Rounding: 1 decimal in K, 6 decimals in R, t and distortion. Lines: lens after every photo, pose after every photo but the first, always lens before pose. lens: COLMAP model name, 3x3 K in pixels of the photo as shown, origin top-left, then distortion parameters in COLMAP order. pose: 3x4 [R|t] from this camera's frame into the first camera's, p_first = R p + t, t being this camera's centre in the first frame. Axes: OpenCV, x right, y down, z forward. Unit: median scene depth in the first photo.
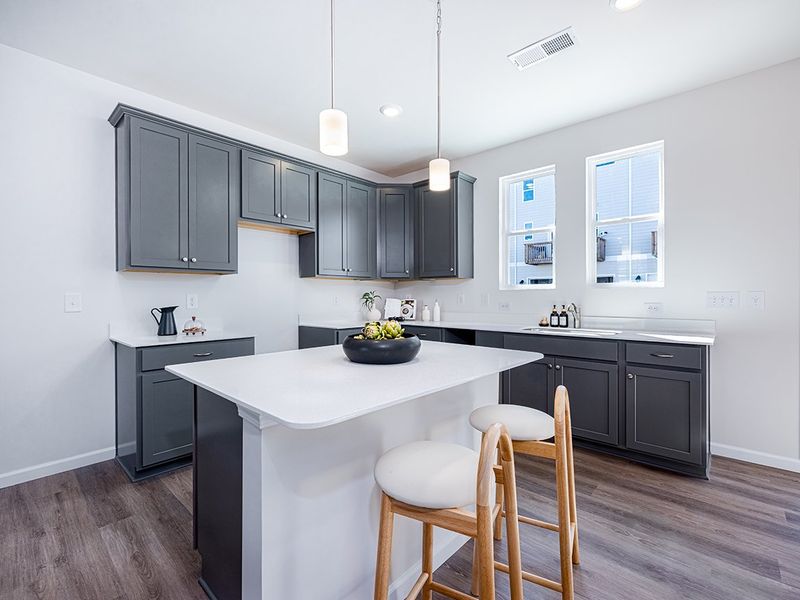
lens RADIAL K [[366.4, 0, 401.9], [0, 366.4, 297.1], [0, 0, 1]] dist [-0.001625, -0.000233]
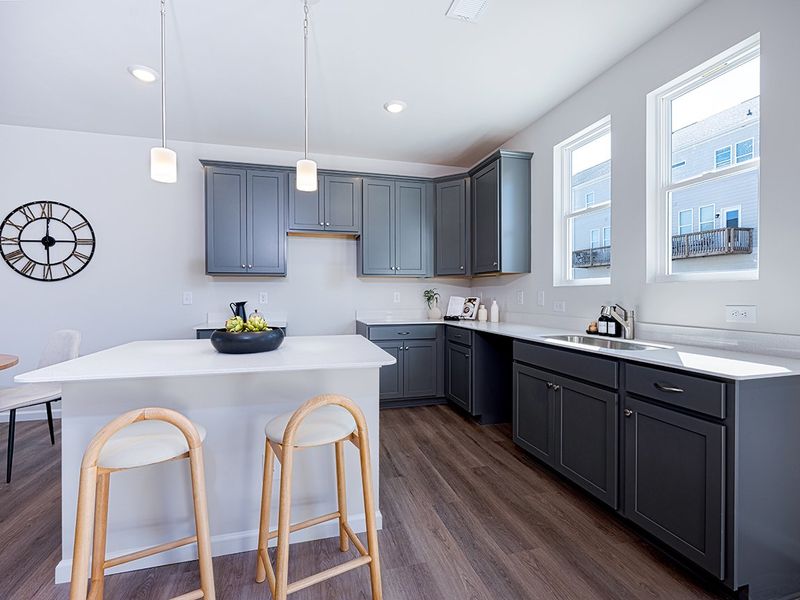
lens RADIAL K [[364.8, 0, 387.2], [0, 364.8, 298.7], [0, 0, 1]] dist [-0.000945, -0.000385]
pose [[0.837305, 0.008077, -0.546676, 0.492108], [-0.002054, 0.999930, 0.011628, -0.000742], [0.546732, -0.008613, 0.837263, 0.156746]]
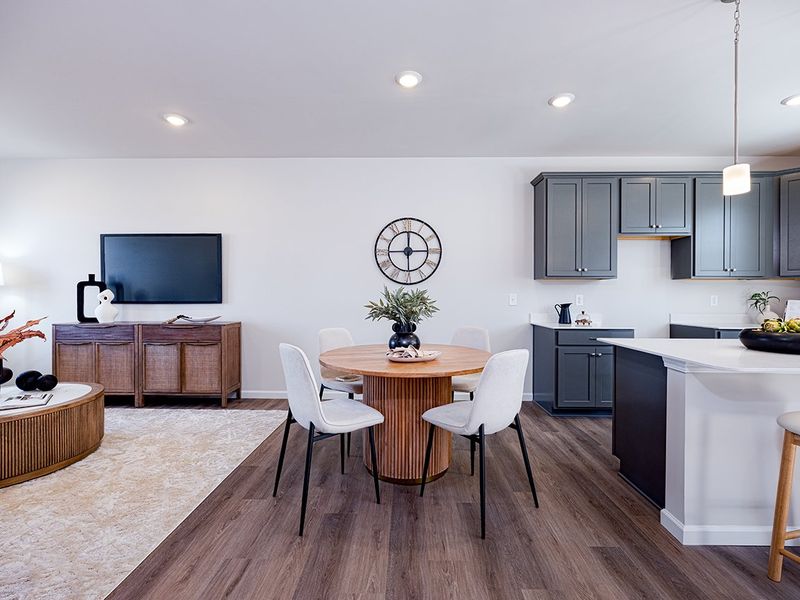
lens RADIAL K [[366.4, 0, 401.9], [0, 366.4, 297.1], [0, 0, 1]] dist [-0.001625, -0.000233]
pose [[0.657973, 0.007132, -0.753008, 0.011516], [-0.007331, 0.999968, 0.003066, 0.001644], [0.753006, 0.003503, 0.658005, -0.371372]]
